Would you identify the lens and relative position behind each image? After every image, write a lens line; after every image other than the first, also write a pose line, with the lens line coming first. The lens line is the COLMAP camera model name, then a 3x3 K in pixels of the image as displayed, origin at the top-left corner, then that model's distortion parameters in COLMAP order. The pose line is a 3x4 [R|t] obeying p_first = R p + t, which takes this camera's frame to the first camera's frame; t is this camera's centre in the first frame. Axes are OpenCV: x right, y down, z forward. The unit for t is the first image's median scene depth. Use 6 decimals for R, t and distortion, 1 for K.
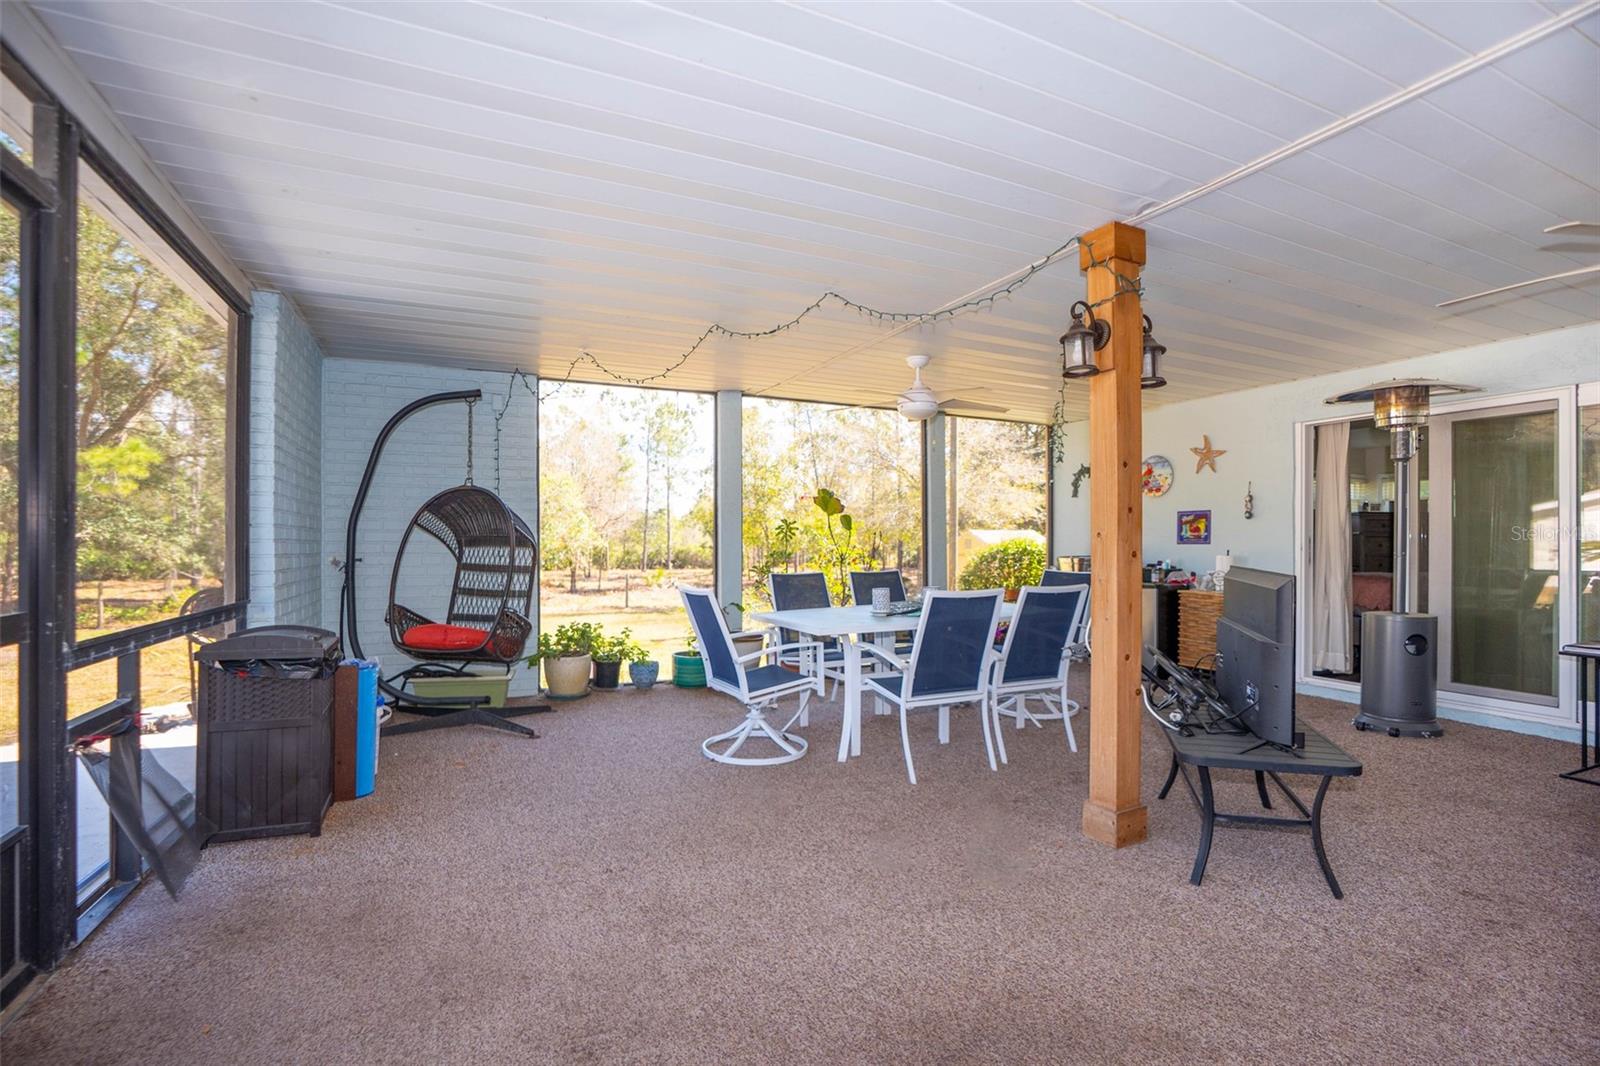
lens RADIAL K [[729.4, 0, 795.8], [0, 729.4, 539.6], [0, 0, 1]] dist [-0.038699, 0.007858]
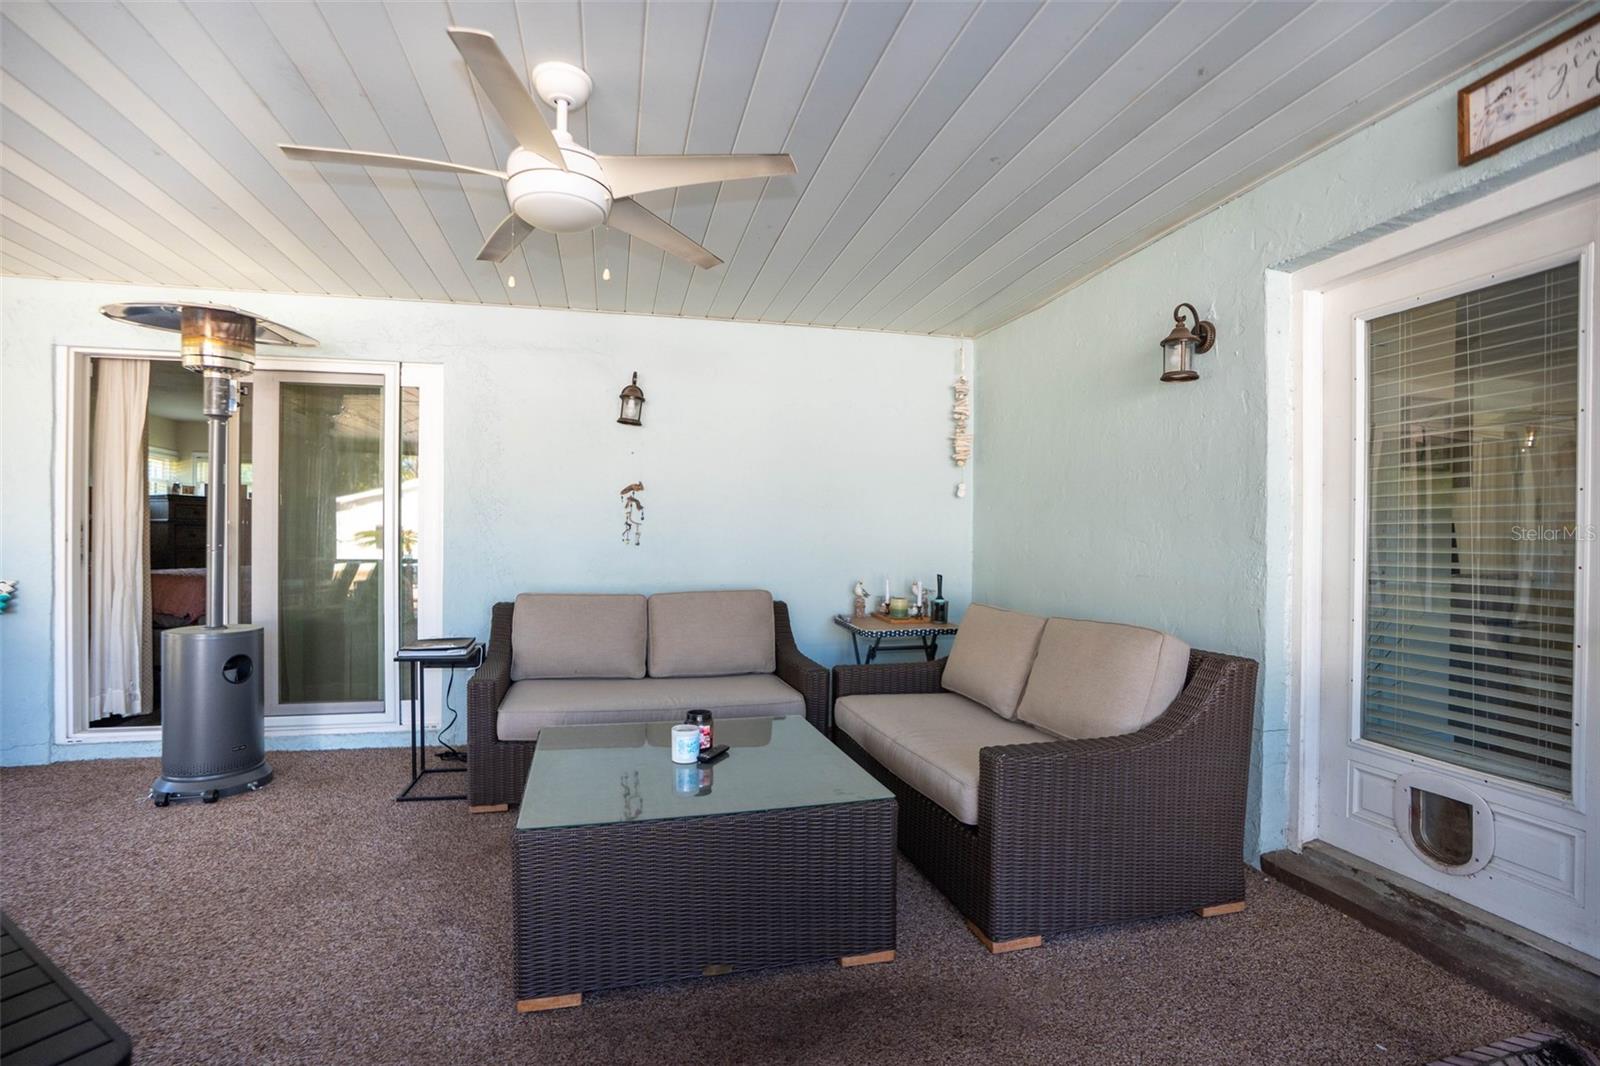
lens RADIAL K [[729.4, 0, 796.1], [0, 729.4, 538.0], [0, 0, 1]] dist [-0.038699, 0.007858]
pose [[0.185178, -0.007052, 0.982680, 0.237152], [-0.006588, 0.999943, 0.008418, 0.000132], [-0.982683, -0.008032, 0.185121, 0.275388]]
